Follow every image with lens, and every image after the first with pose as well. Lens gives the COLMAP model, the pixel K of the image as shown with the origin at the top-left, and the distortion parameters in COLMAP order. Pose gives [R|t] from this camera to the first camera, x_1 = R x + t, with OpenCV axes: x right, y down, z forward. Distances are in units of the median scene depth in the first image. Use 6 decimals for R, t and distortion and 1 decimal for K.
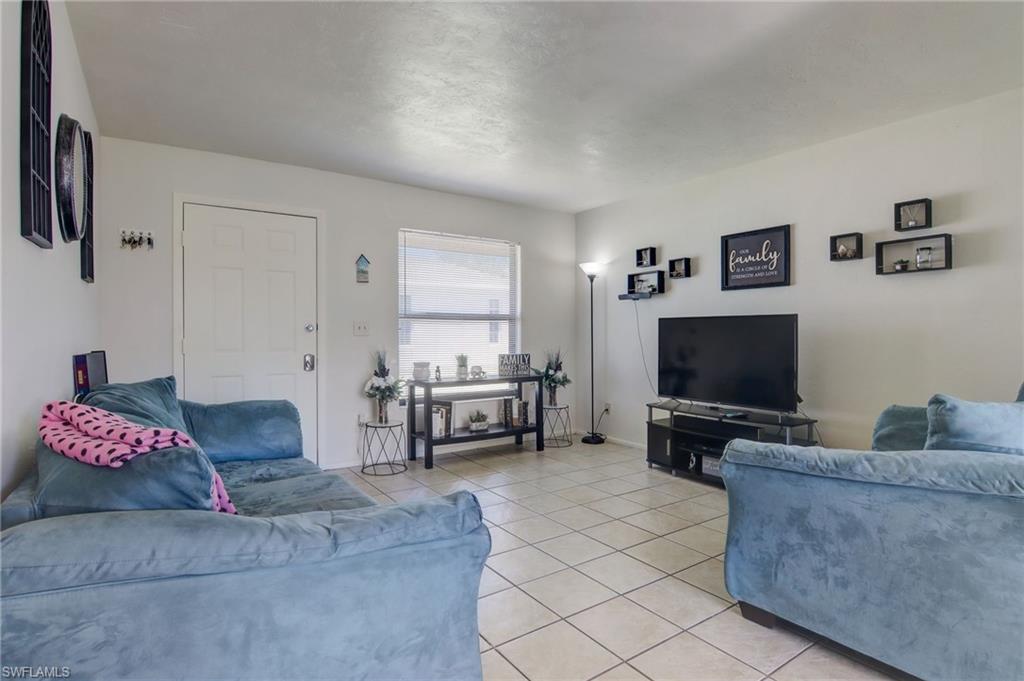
lens RADIAL K [[519.5, 0, 508.6], [0, 519.5, 340.5], [0, 0, 1]] dist [-0.008901, -0.010143]
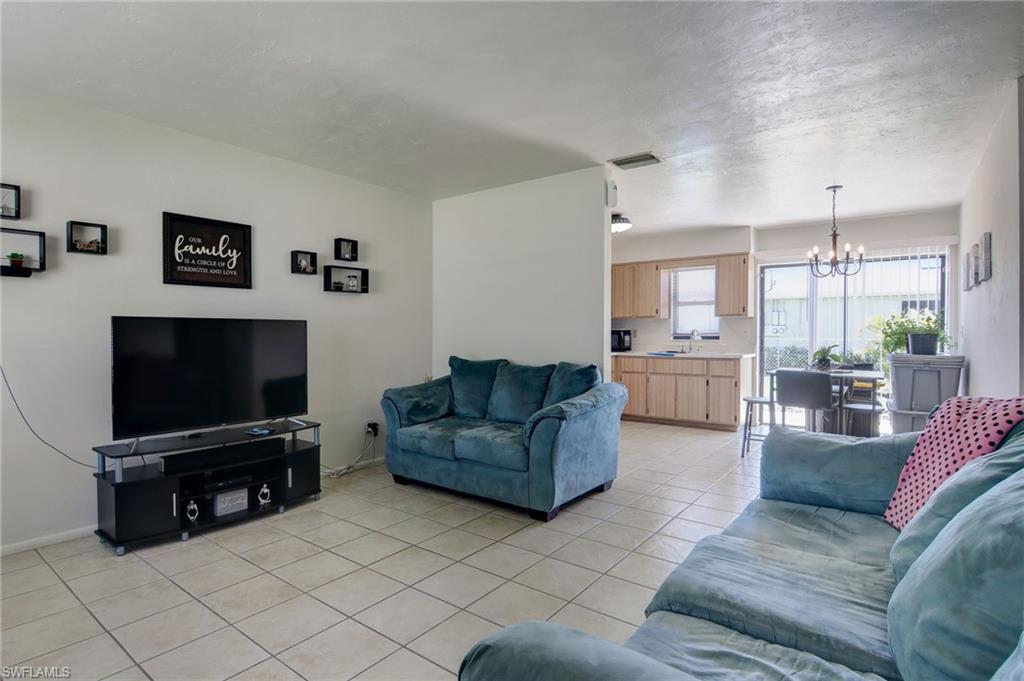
lens RADIAL K [[519.5, 0, 511.3], [0, 519.5, 340.3], [0, 0, 1]] dist [-0.008901, -0.010143]
pose [[-0.312840, -0.007511, 0.949776, -0.498396], [0.018059, 0.999741, 0.013854, -0.014902], [-0.949634, 0.021486, -0.312624, 0.805323]]
